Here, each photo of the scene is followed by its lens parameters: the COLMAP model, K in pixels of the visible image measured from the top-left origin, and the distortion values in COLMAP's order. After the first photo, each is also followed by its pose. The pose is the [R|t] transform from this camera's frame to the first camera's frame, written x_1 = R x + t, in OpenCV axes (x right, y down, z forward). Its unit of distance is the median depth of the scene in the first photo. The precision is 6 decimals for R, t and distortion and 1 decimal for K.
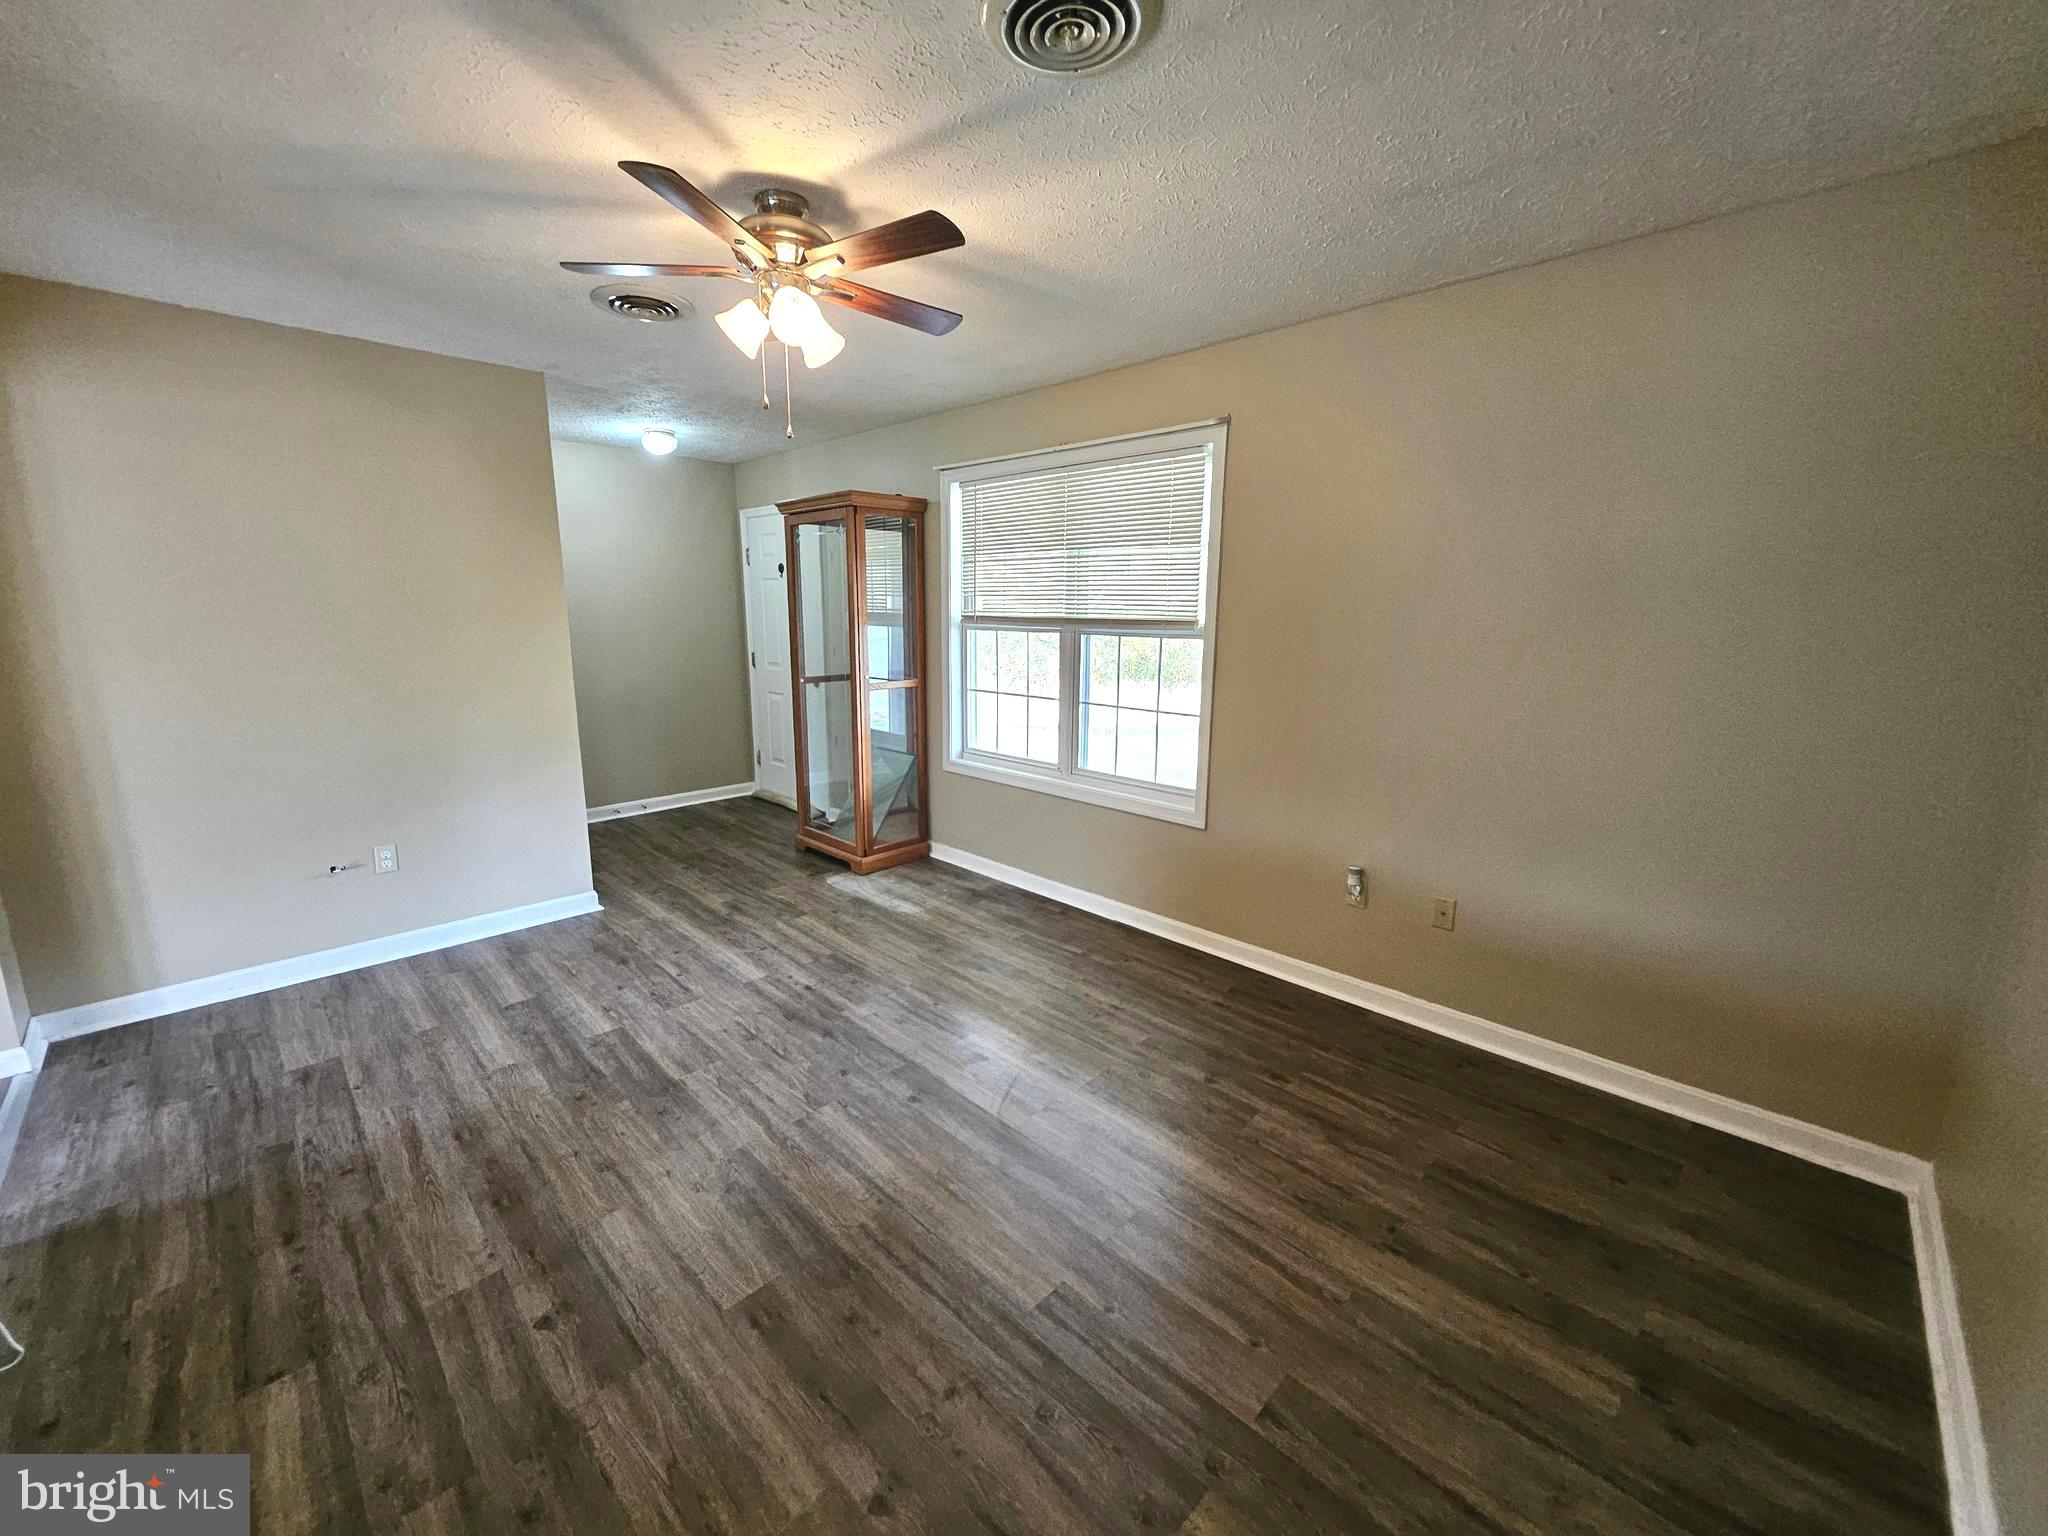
lens RADIAL K [[802.0, 0, 1008.3], [0, 802.0, 761.8], [0, 0, 1]] dist [0.004019, -0.001252]
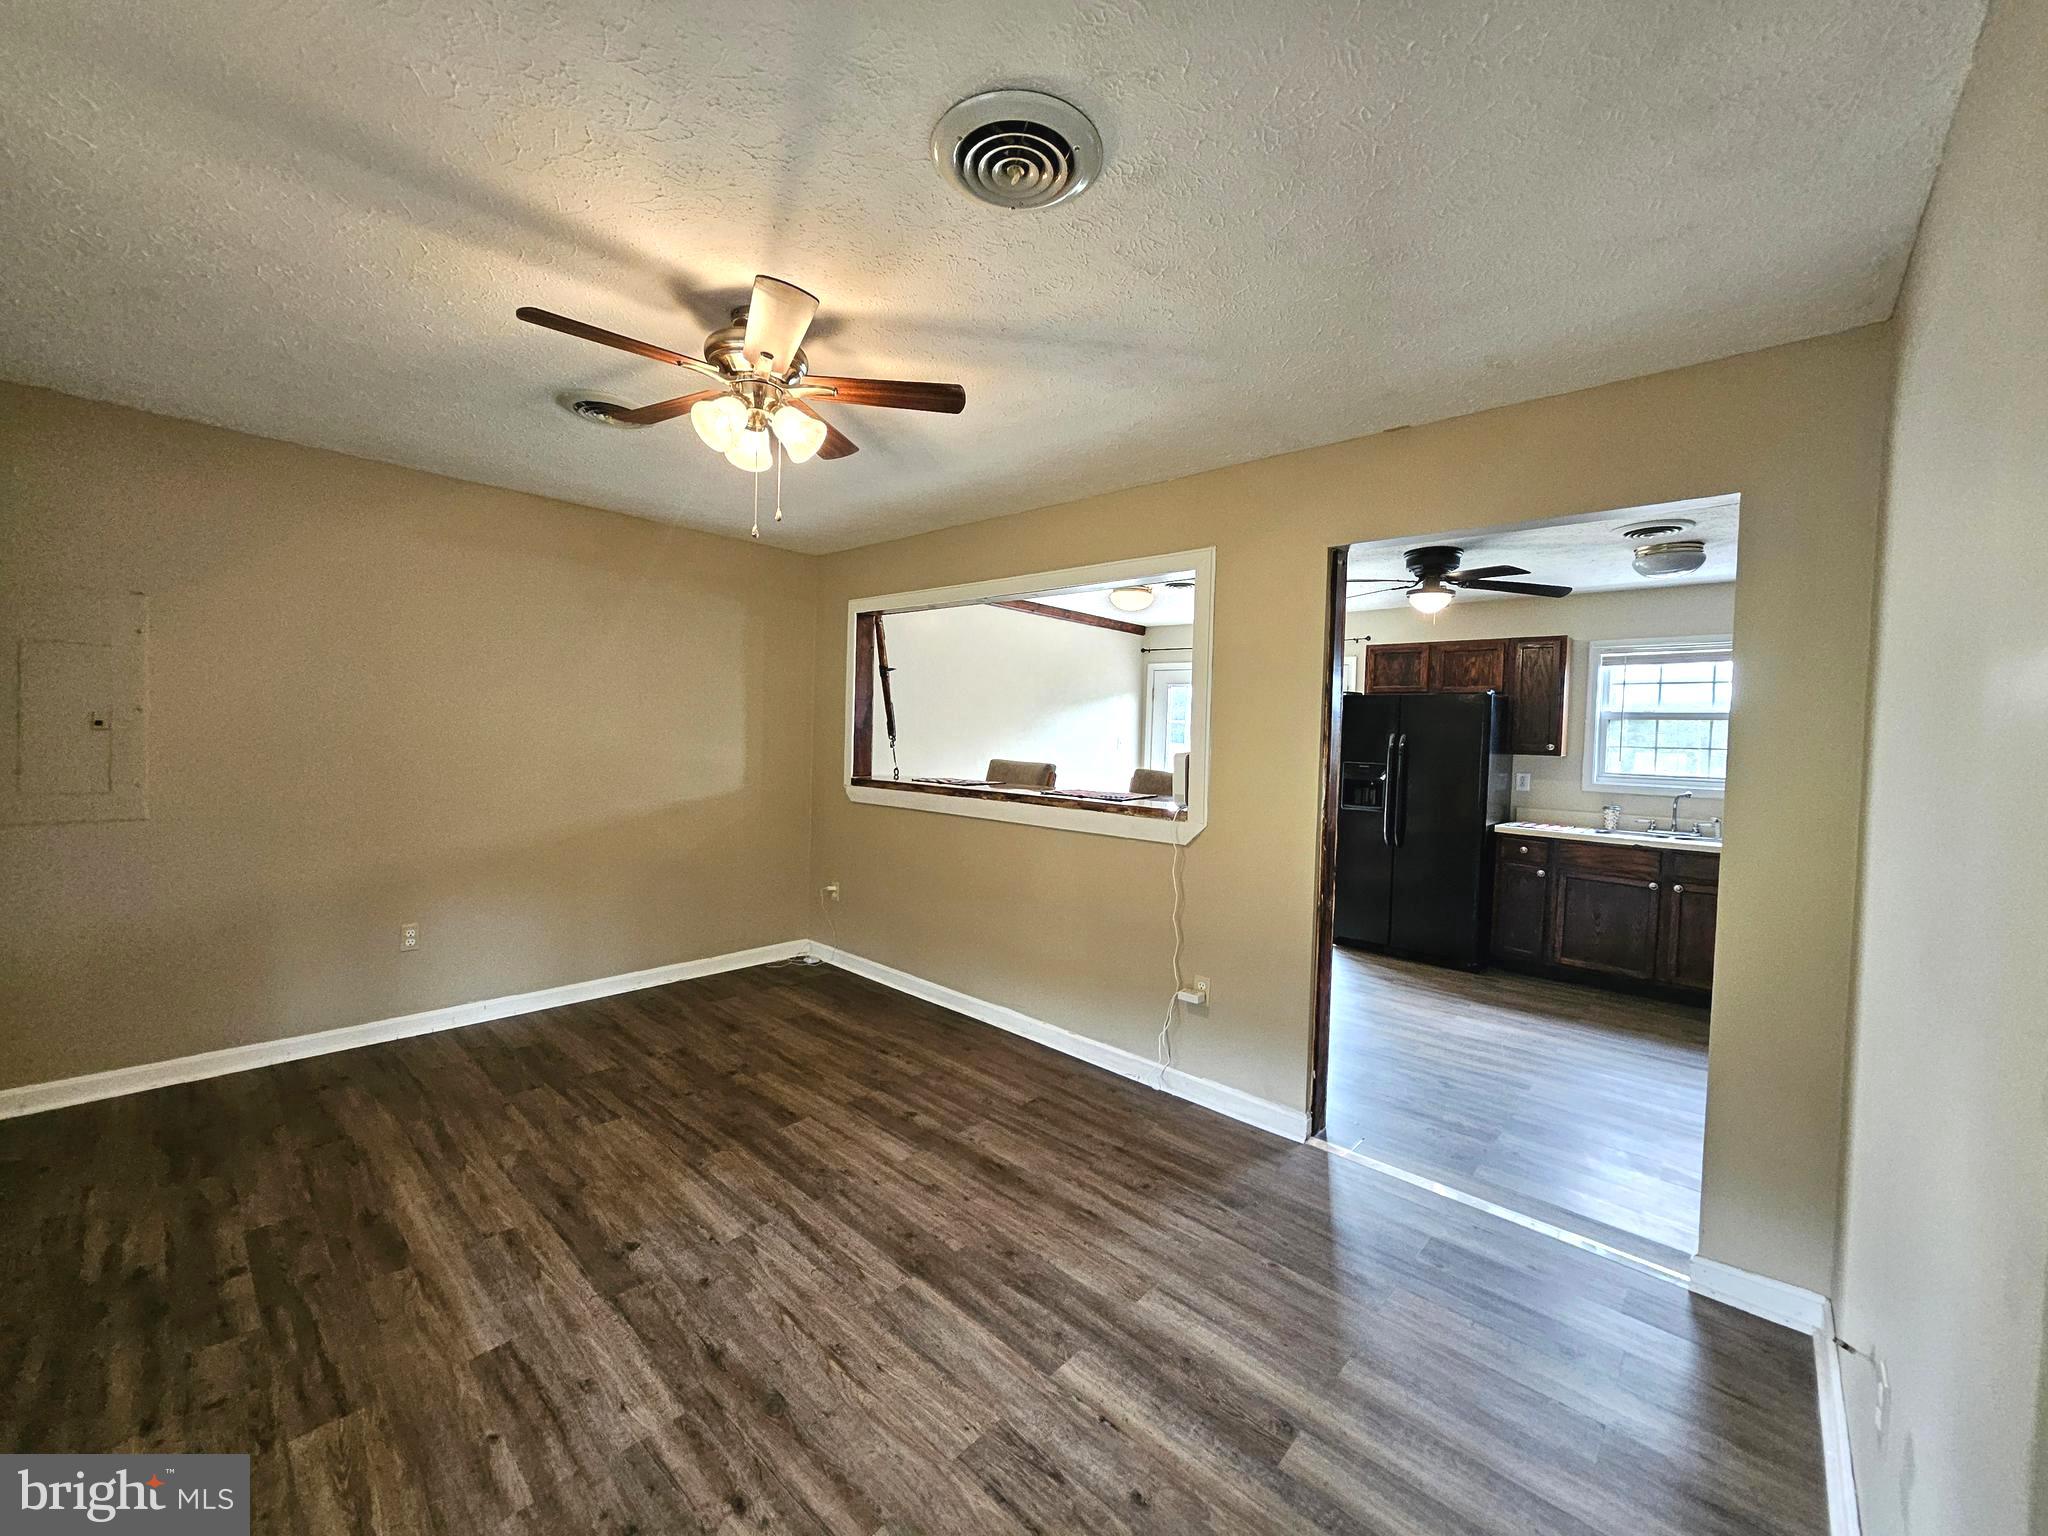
lens RADIAL K [[802.0, 0, 1013.0], [0, 802.0, 754.4], [0, 0, 1]] dist [0.004019, -0.001252]
pose [[-0.998448, -0.036815, -0.041787, -0.381686], [-0.045064, 0.974953, 0.217797, -0.255175], [0.032722, 0.219342, -0.975099, 1.397261]]
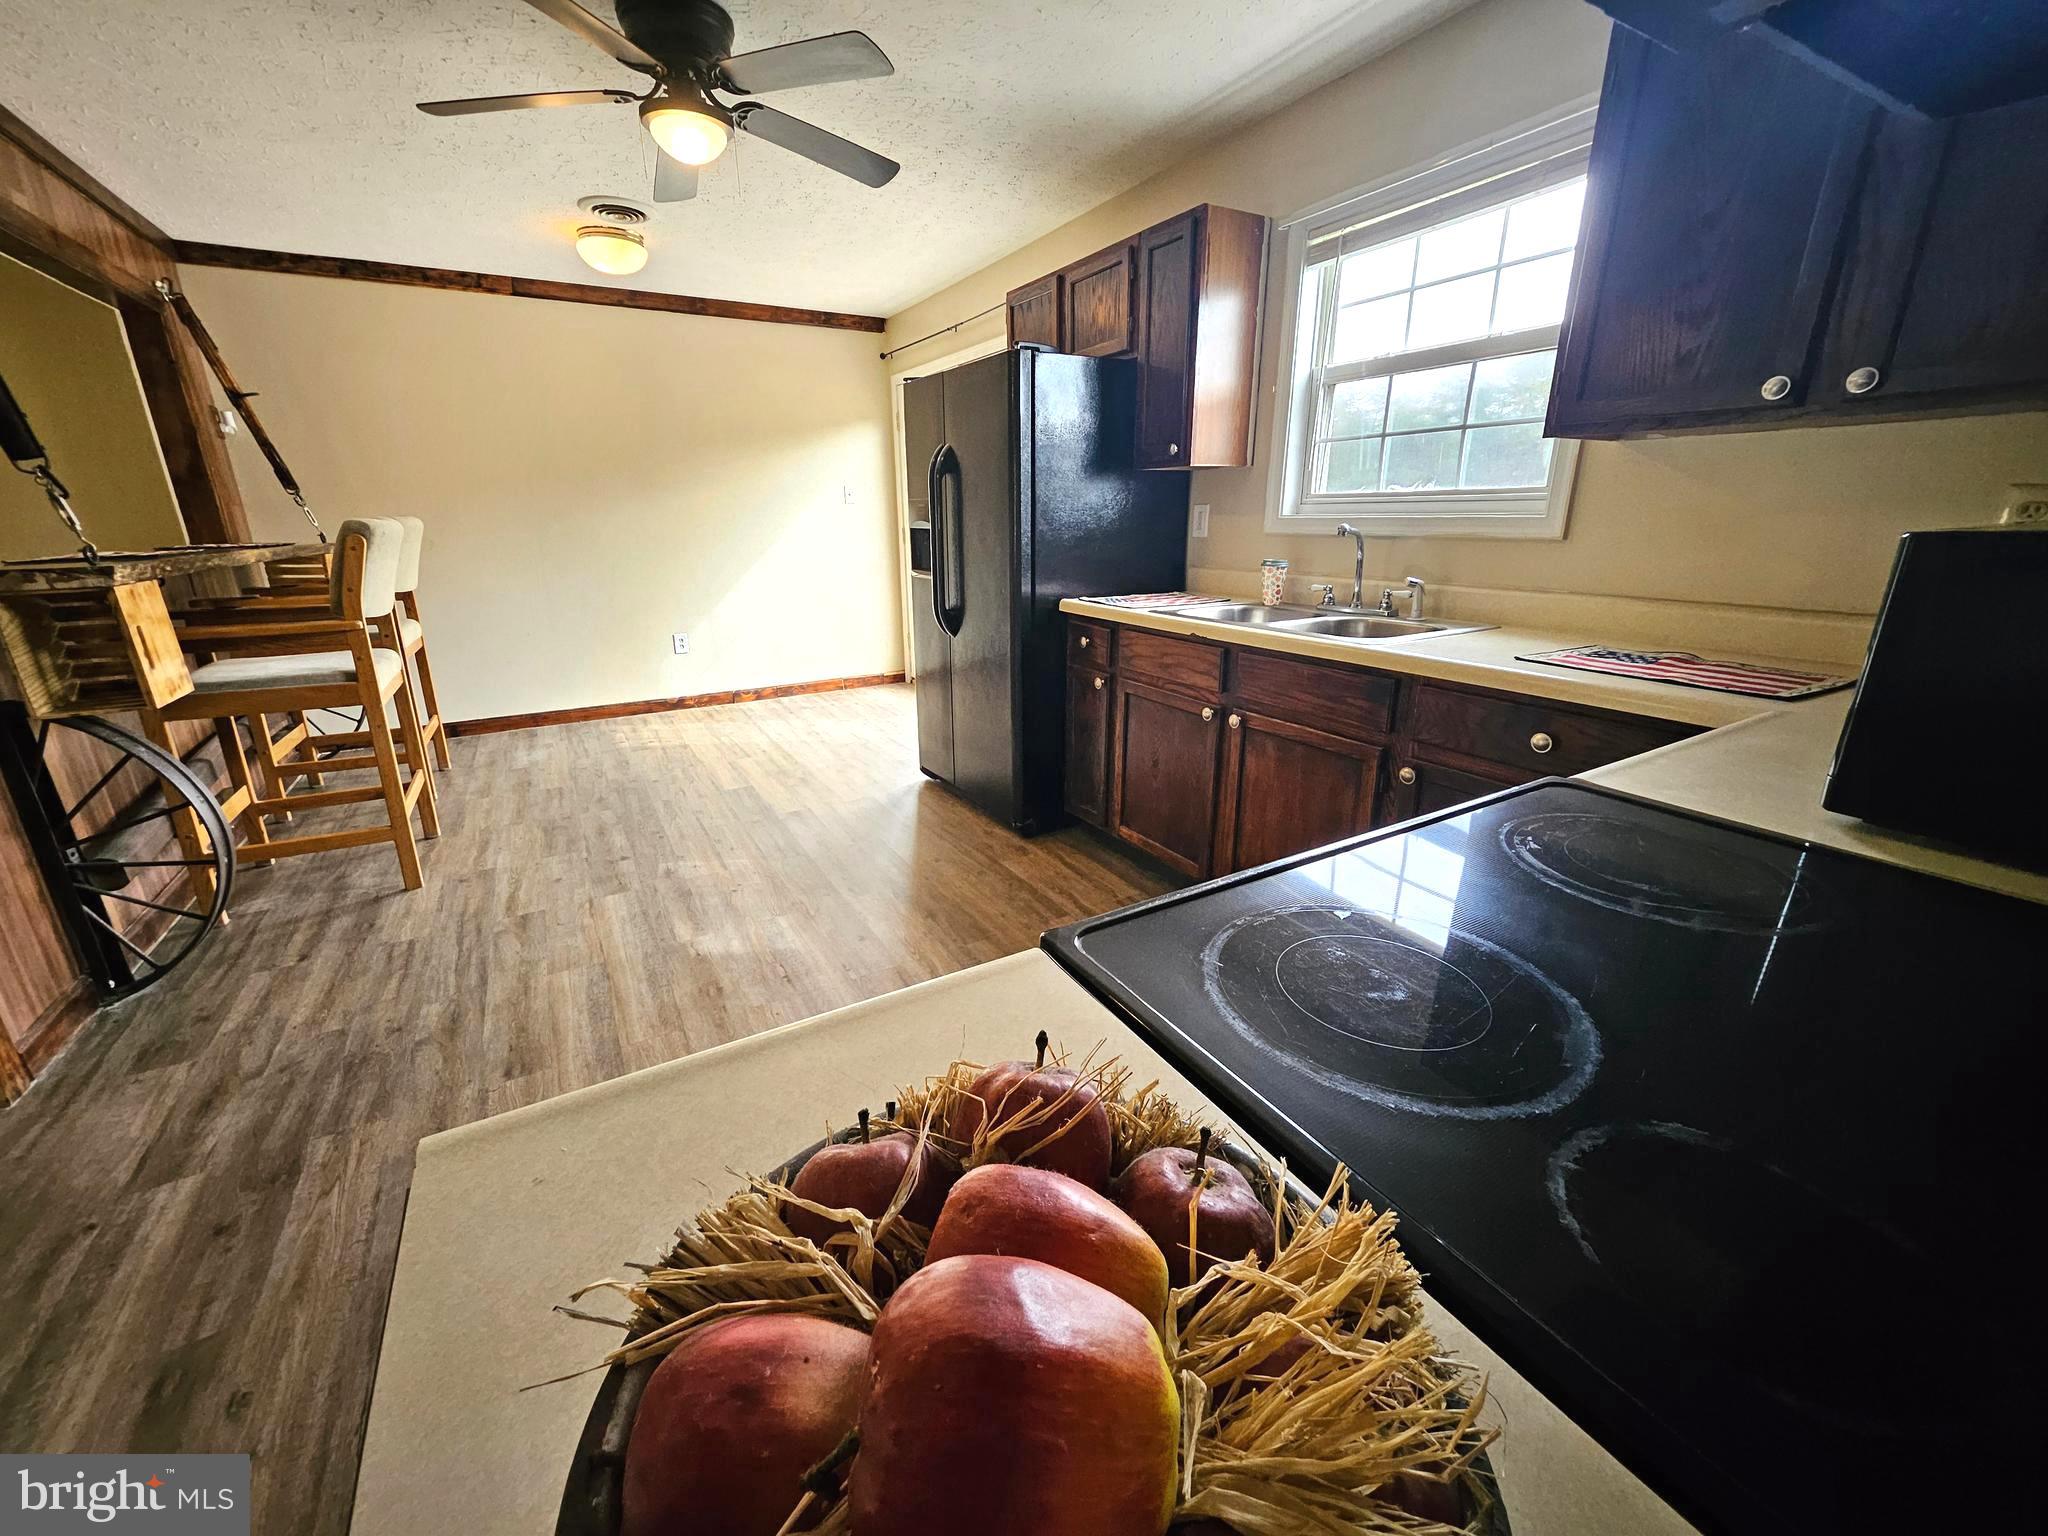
lens RADIAL K [[802.0, 0, 1010.8], [0, 802.0, 759.9], [0, 0, 1]] dist [0.004019, -0.001252]
pose [[-0.966379, -0.071049, 0.247110, -1.639723], [0.055796, 0.880216, 0.471282, -0.082657], [-0.250994, 0.469225, -0.846658, 0.761246]]
